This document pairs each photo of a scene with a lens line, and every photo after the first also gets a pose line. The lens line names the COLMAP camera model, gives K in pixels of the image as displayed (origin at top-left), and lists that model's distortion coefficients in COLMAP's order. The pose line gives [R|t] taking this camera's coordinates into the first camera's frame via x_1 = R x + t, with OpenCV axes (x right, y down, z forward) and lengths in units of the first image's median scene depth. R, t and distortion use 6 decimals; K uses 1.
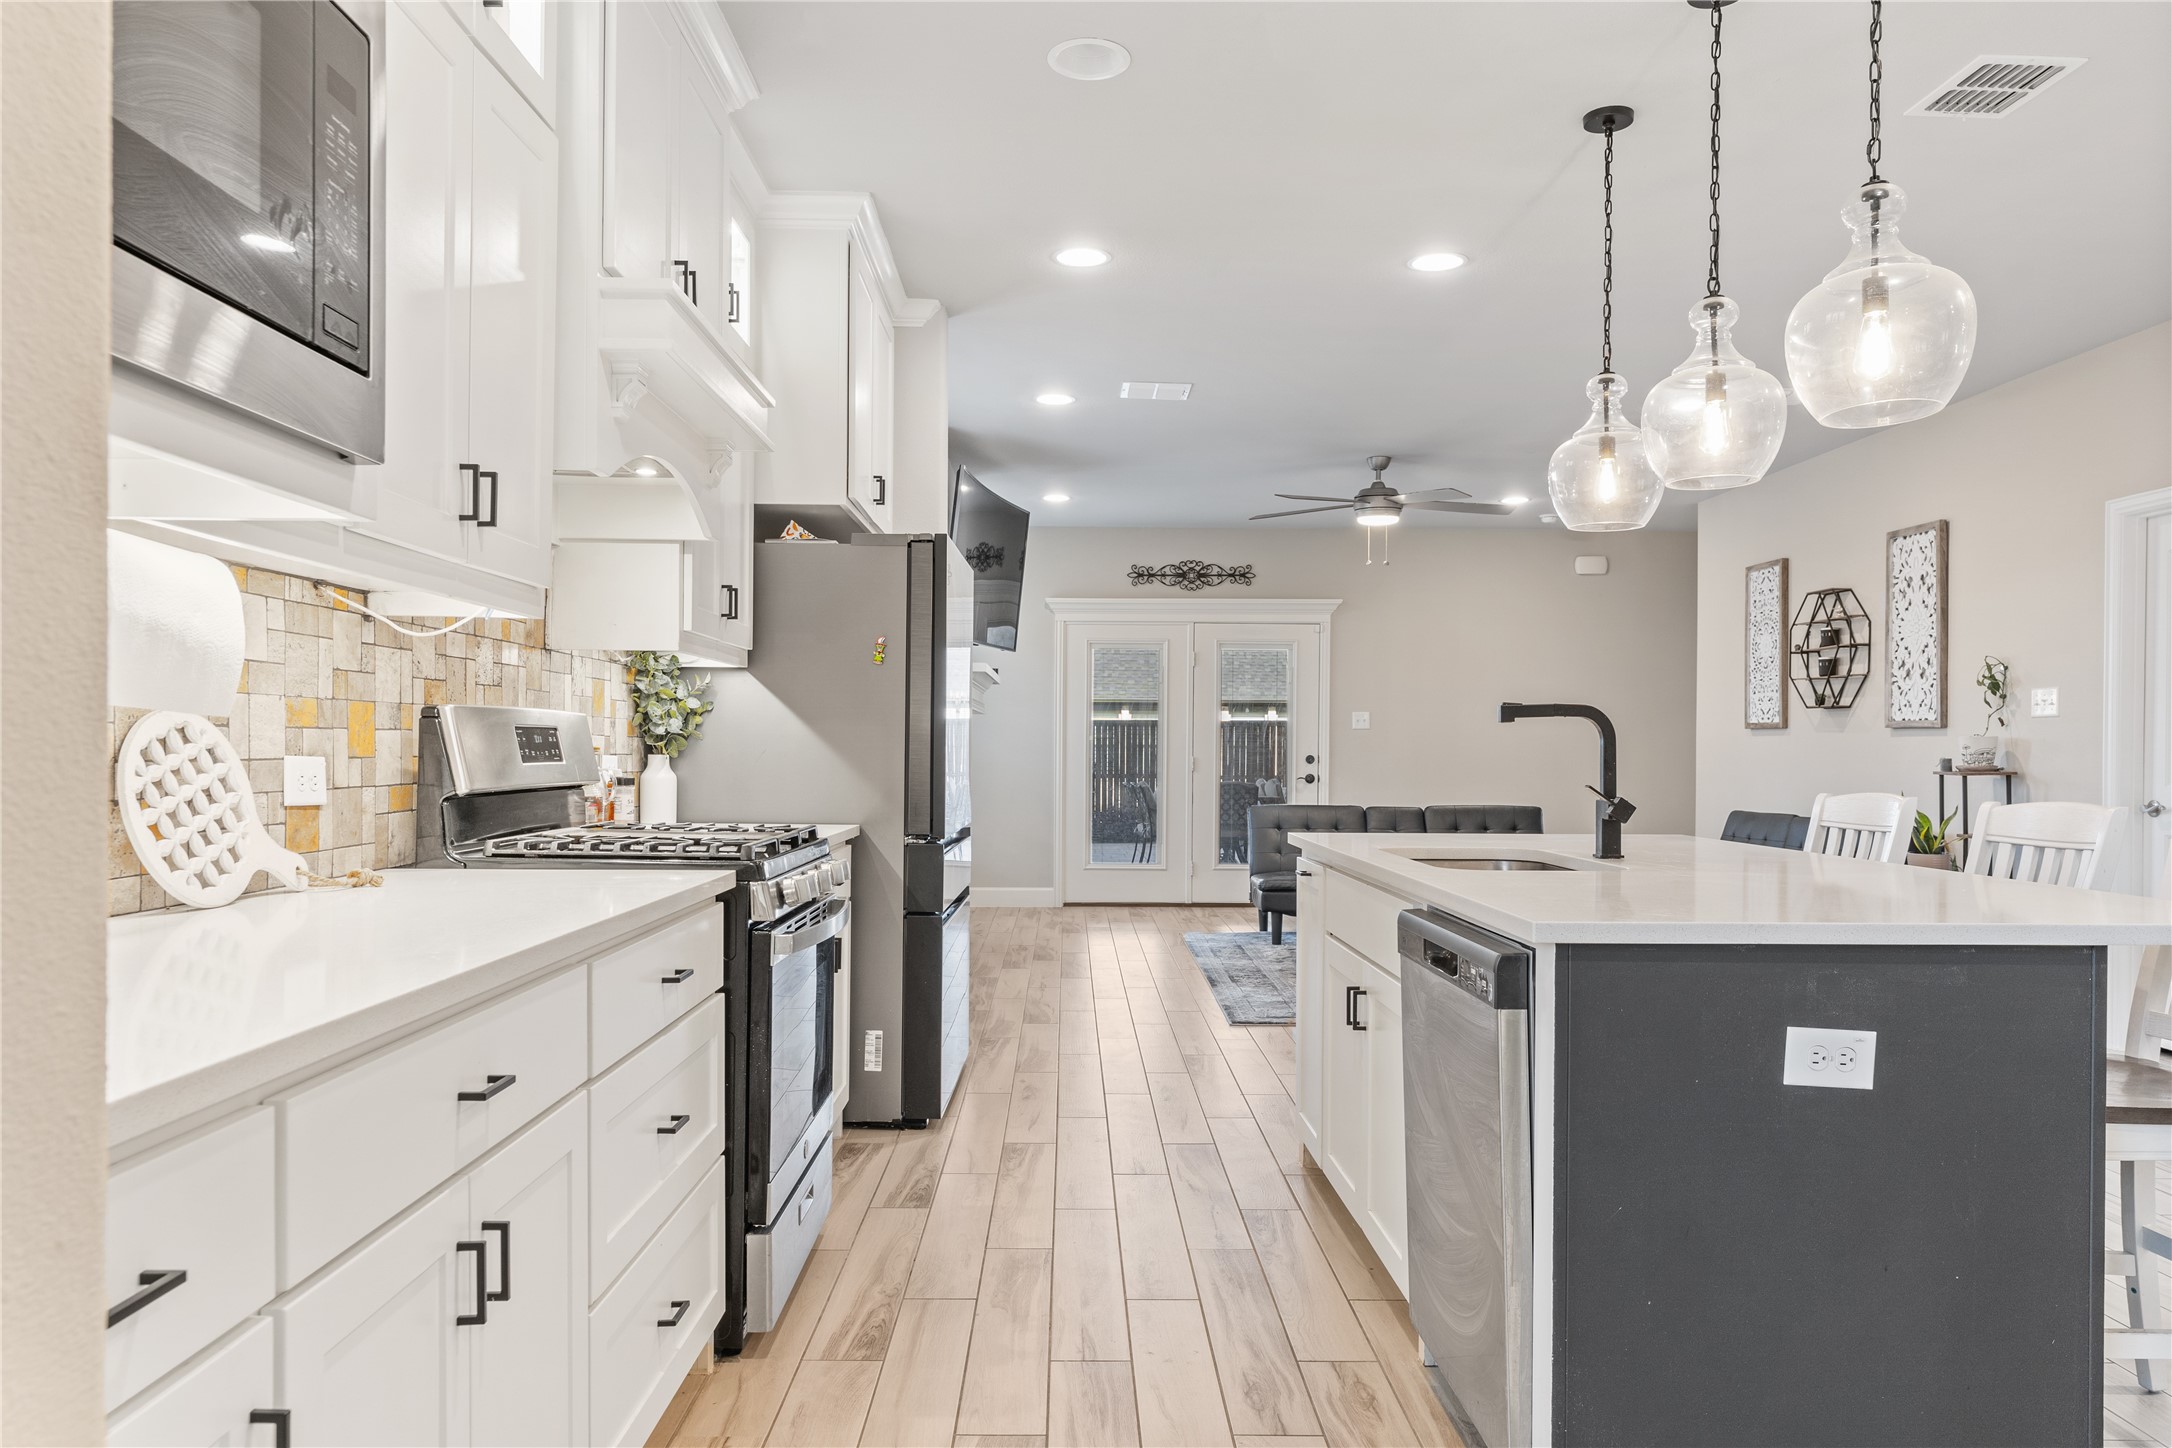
lens RADIAL K [[1462.4, 0, 1083.3], [0, 1462.4, 753.9], [0, 0, 1]] dist [-0.000427, 0.004988]
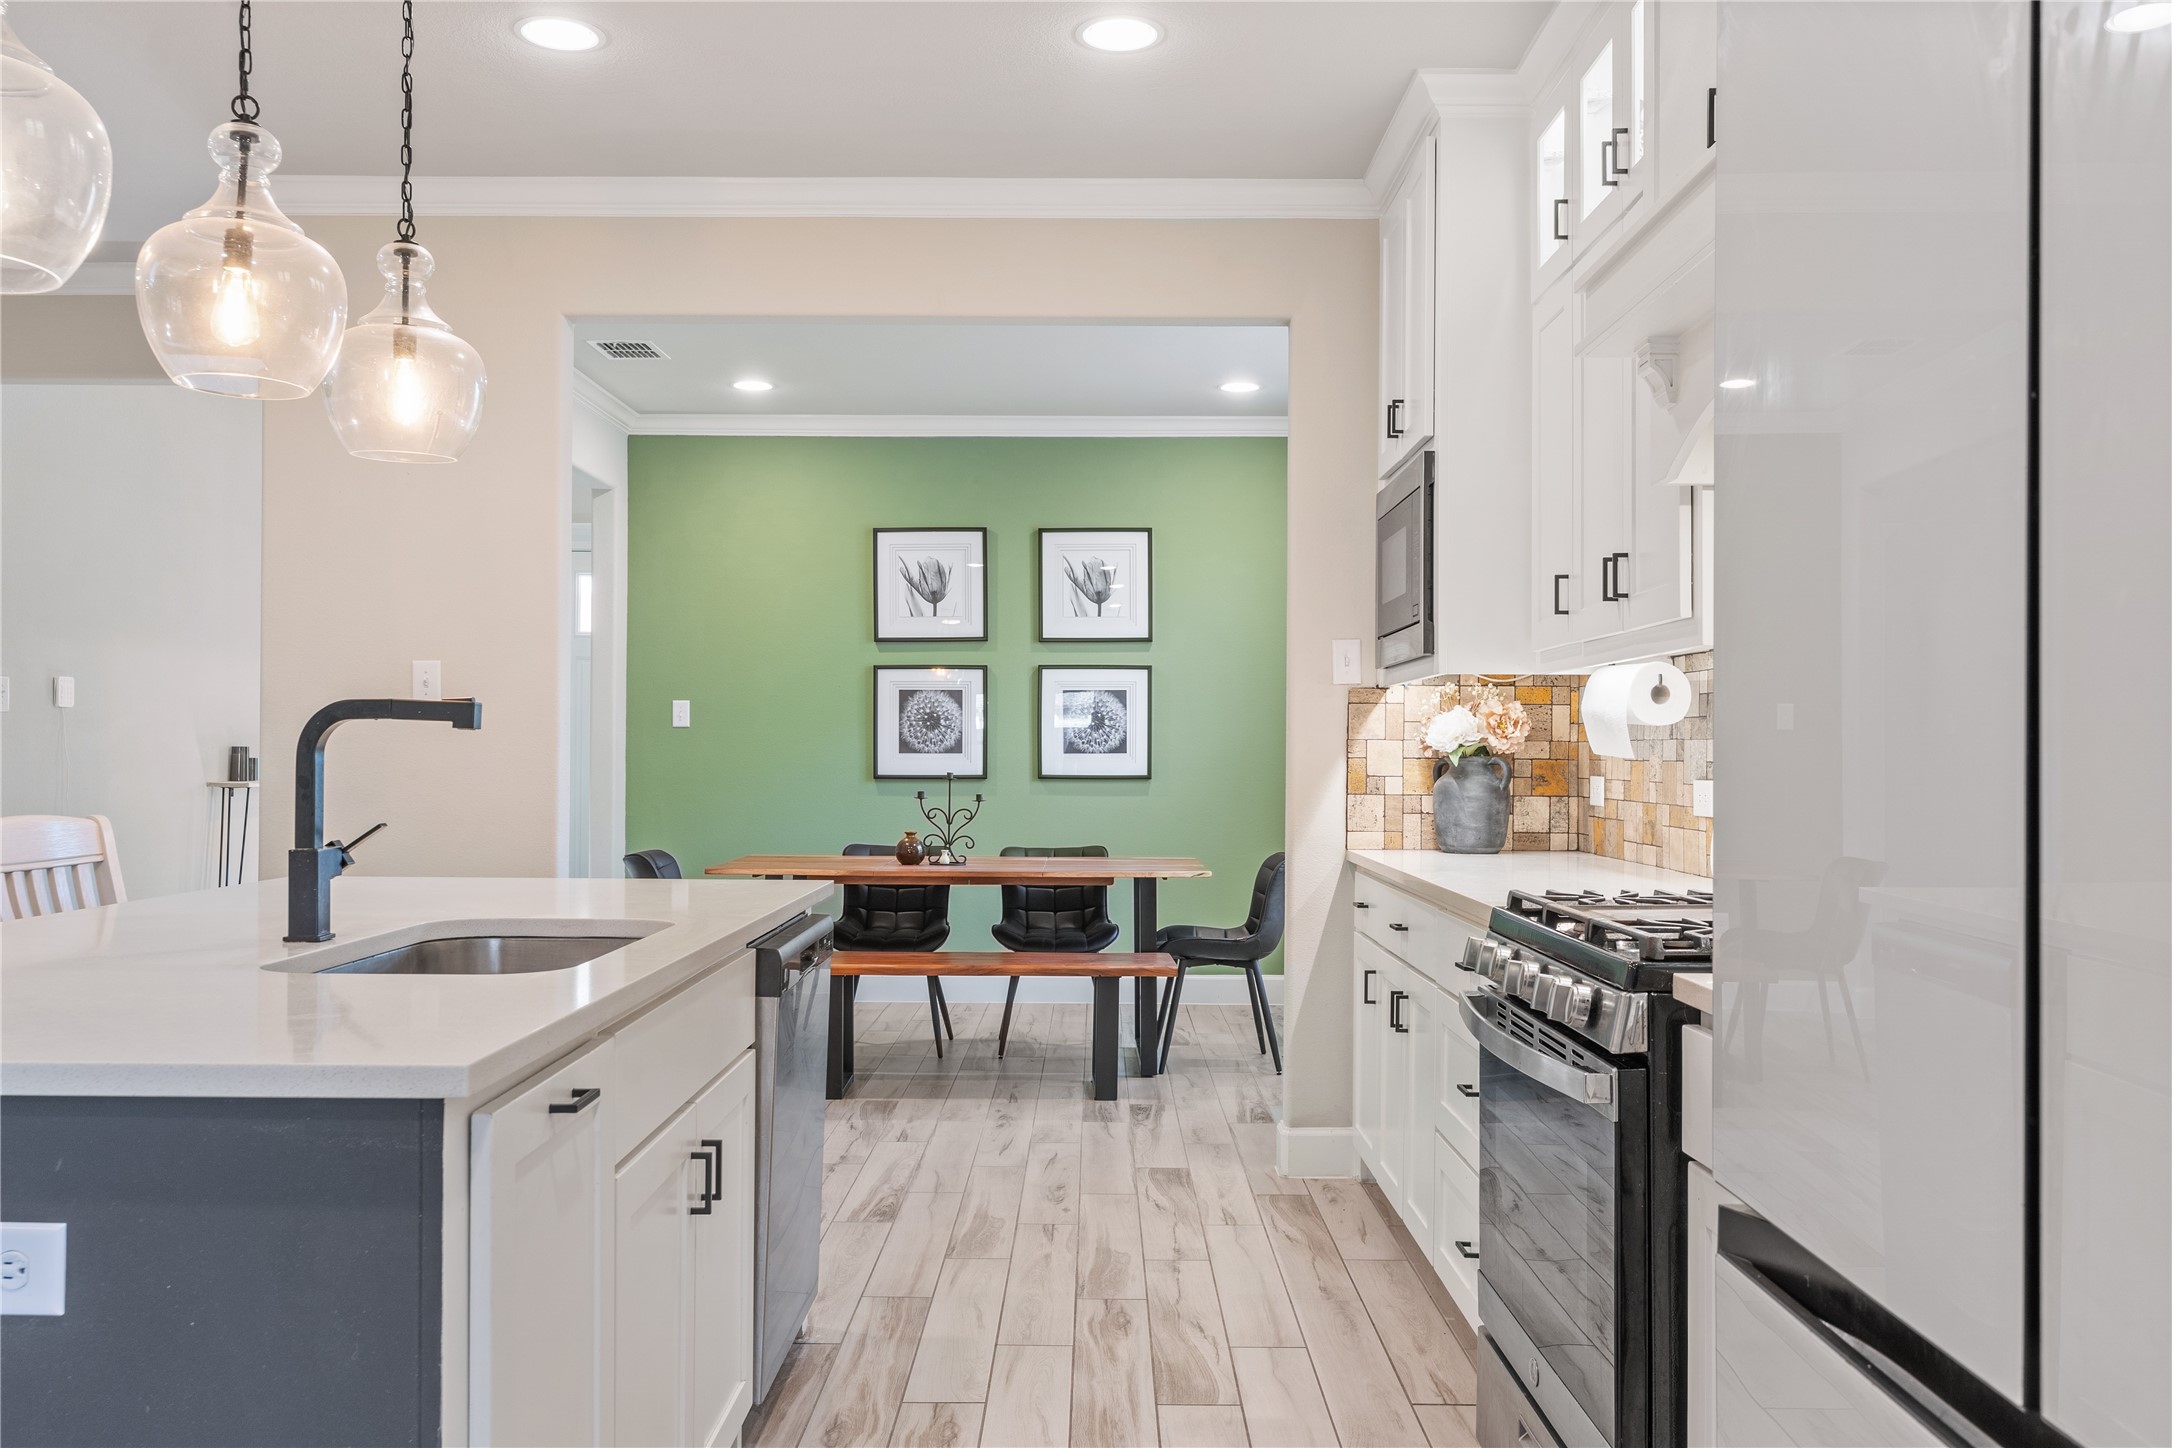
lens RADIAL K [[1741.1, 0, 1087.4], [0, 1741.1, 724.1], [0, 0, 1]] dist [-0.011914, -0.001491]
pose [[-0.999848, -0.003279, 0.017122, 0.003487], [-0.003354, 0.999985, -0.004359, -0.018641], [-0.017107, -0.004416, -0.999844, 1.317865]]
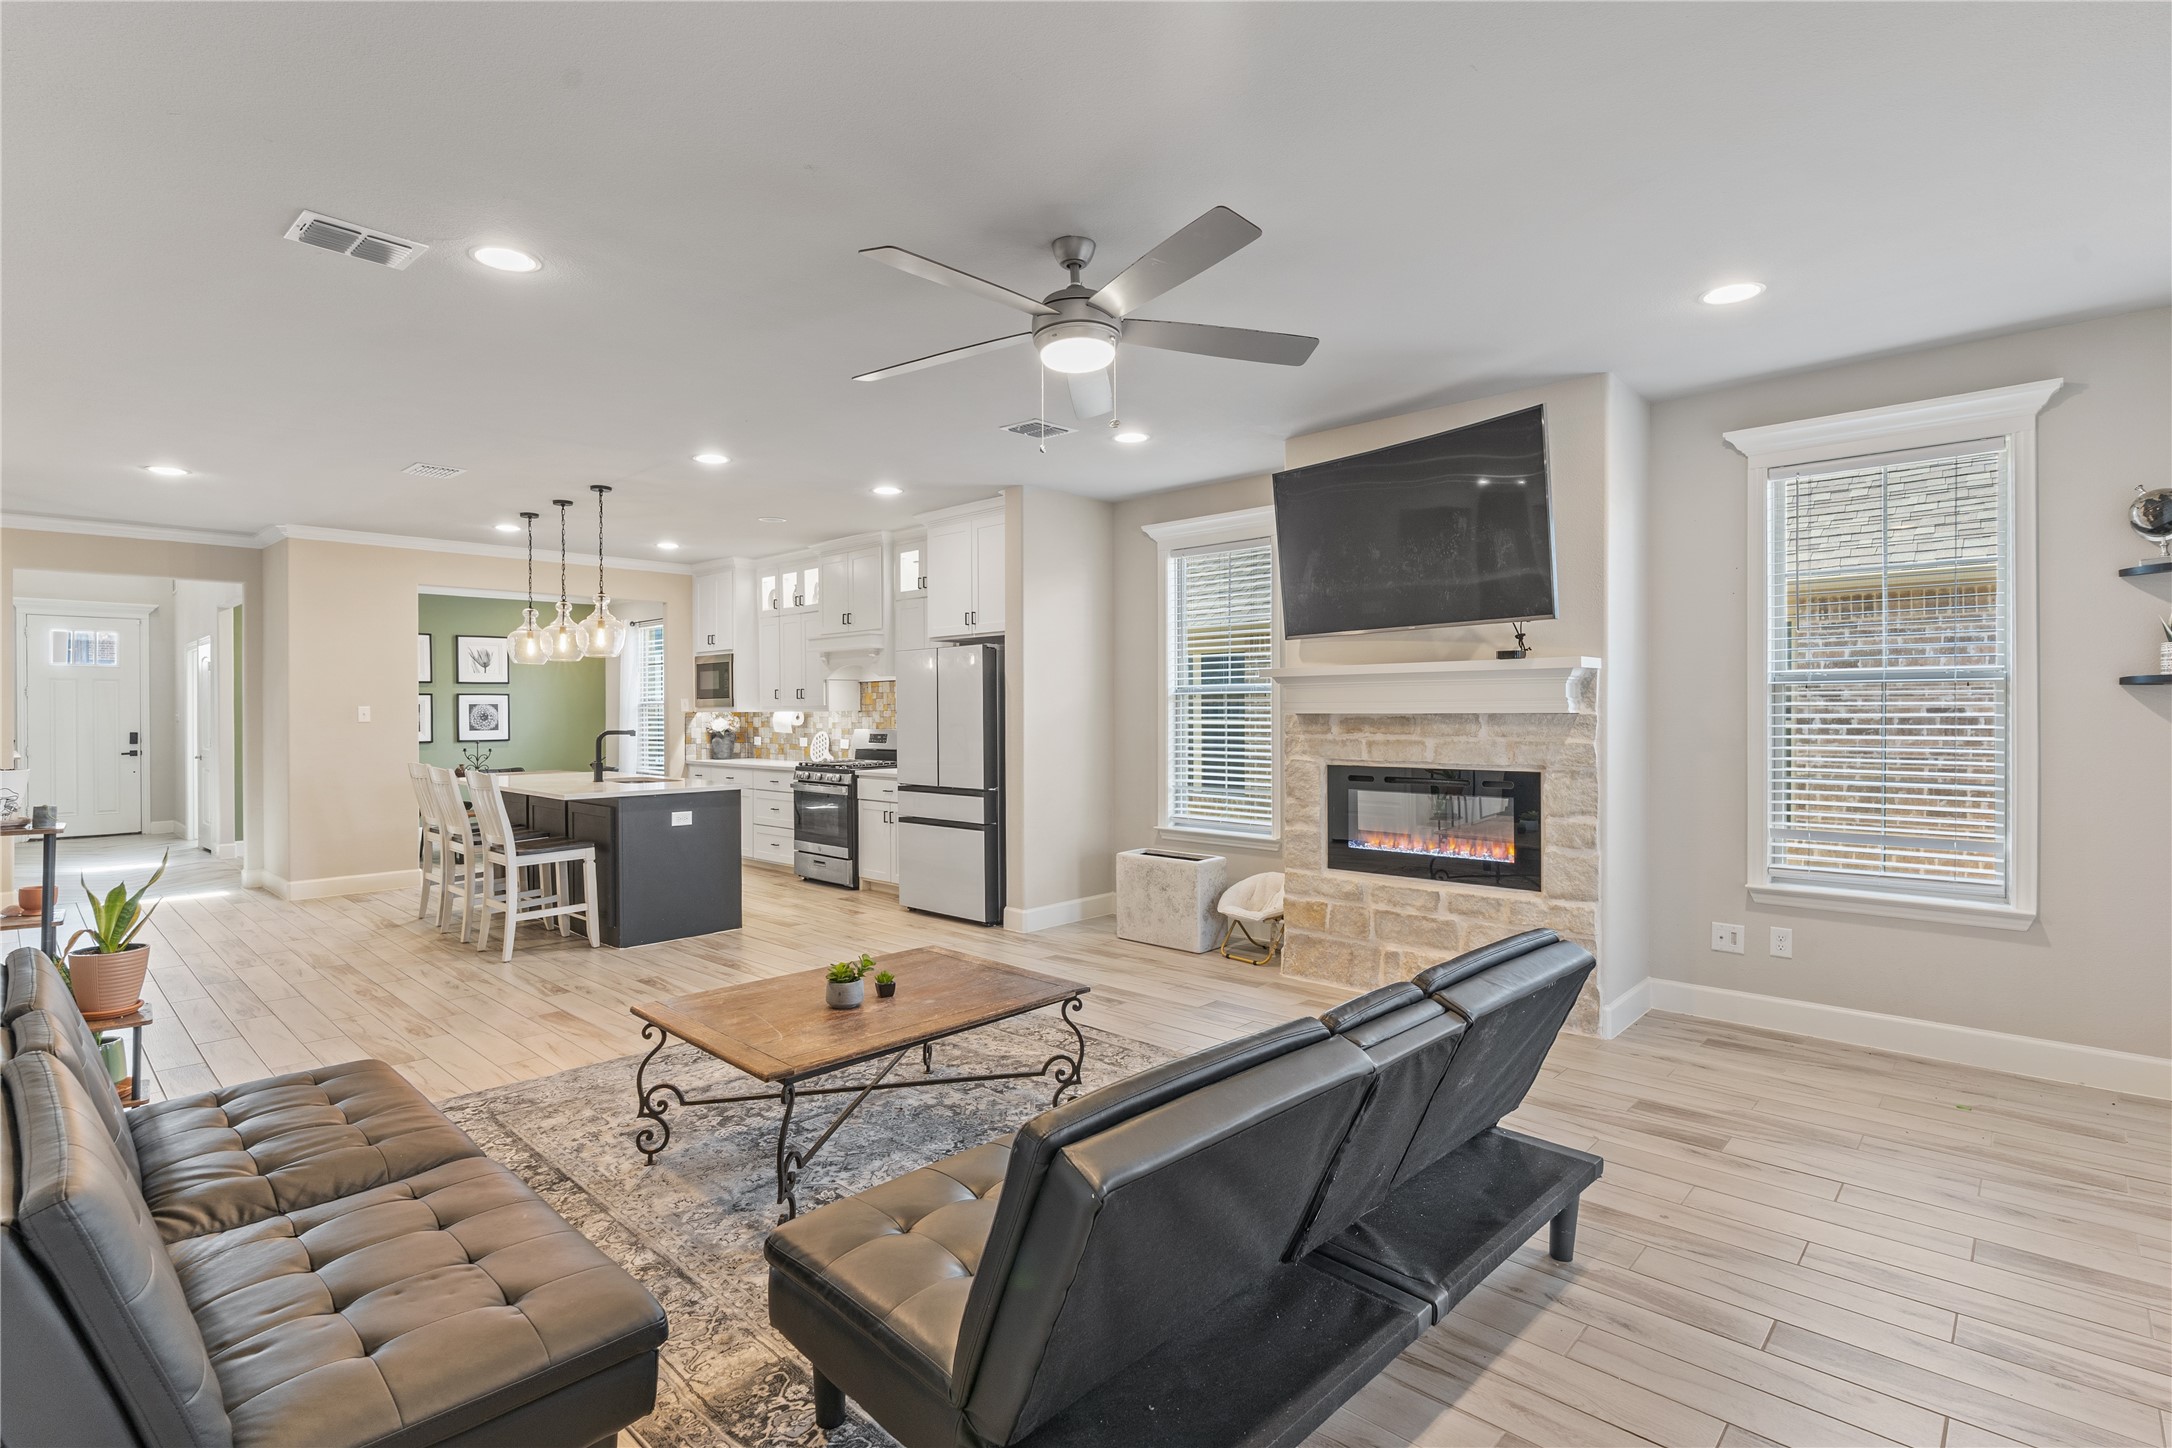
lens RADIAL K [[1002.6, 0, 1082.2], [0, 1002.6, 722.6], [0, 0, 1]] dist [-0.009276, 0.003008]
pose [[-0.683327, -0.005958, -0.730088, 0.849338], [-0.011669, 0.999928, 0.002762, -0.040156], [0.730019, 0.010407, -0.683347, 2.325358]]
